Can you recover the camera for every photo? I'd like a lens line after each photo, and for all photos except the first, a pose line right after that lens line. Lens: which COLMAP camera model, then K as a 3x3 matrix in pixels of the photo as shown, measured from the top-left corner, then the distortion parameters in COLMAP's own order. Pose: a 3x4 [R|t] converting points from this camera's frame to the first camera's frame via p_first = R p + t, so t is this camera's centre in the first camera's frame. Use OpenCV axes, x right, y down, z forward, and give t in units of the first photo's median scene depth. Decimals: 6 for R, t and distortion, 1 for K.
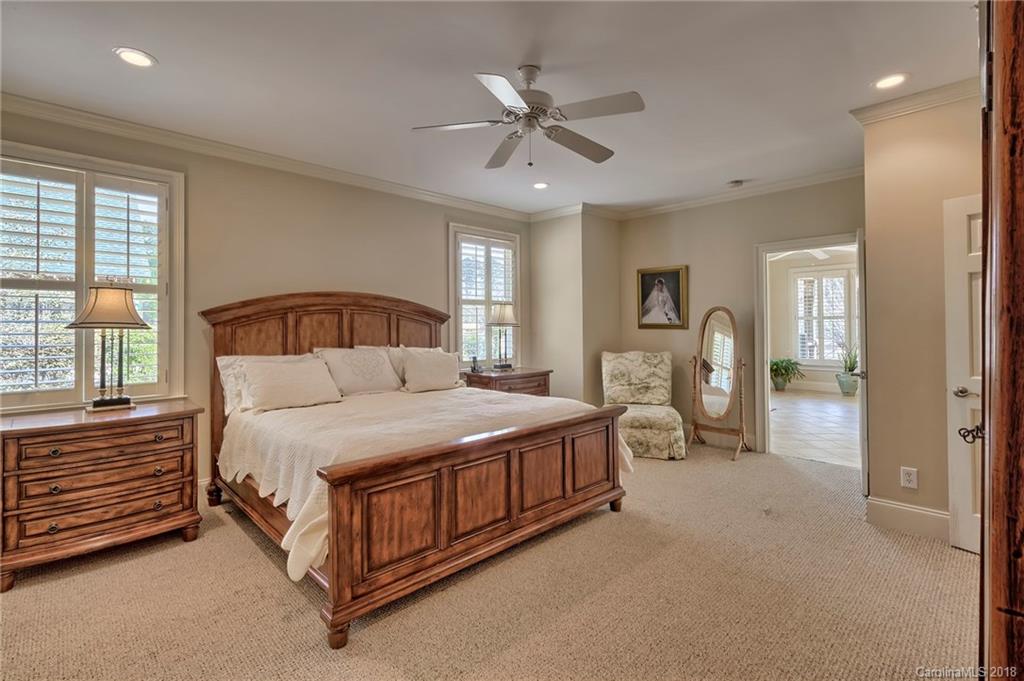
lens RADIAL K [[486.3, 0, 497.2], [0, 486.3, 324.5], [0, 0, 1]] dist [0.002410, 0.000815]
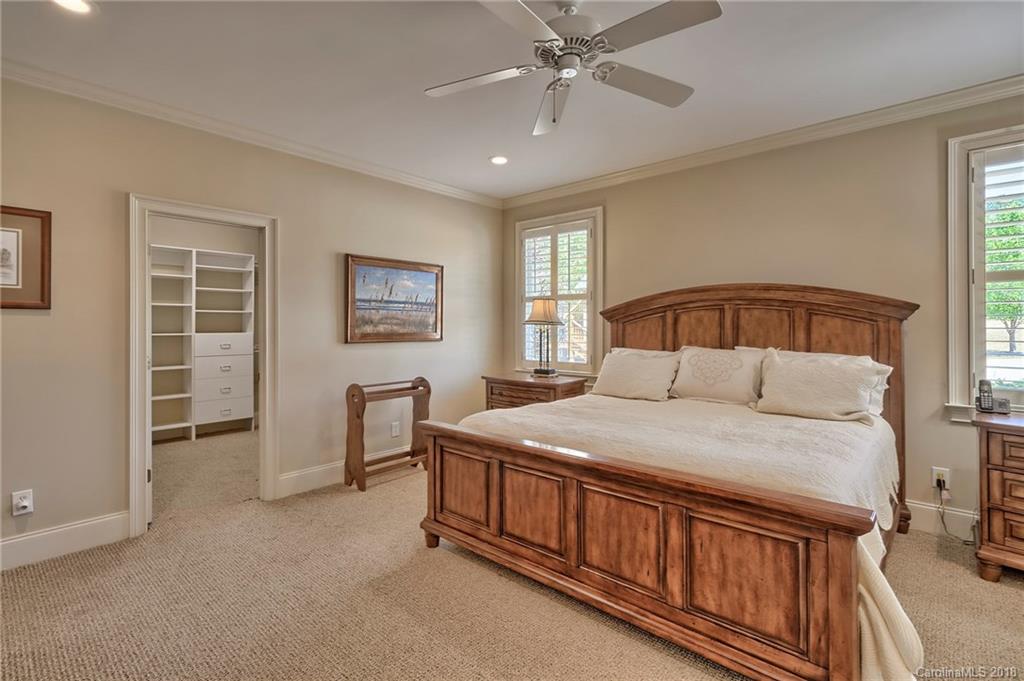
lens RADIAL K [[486.3, 0, 505.9], [0, 486.3, 332.8], [0, 0, 1]] dist [0.002410, 0.000815]
pose [[0.065739, 0.022152, -0.997591, 0.847692], [0.004013, 0.999740, 0.022464, -0.002203], [0.997829, -0.005480, 0.065633, 0.863188]]
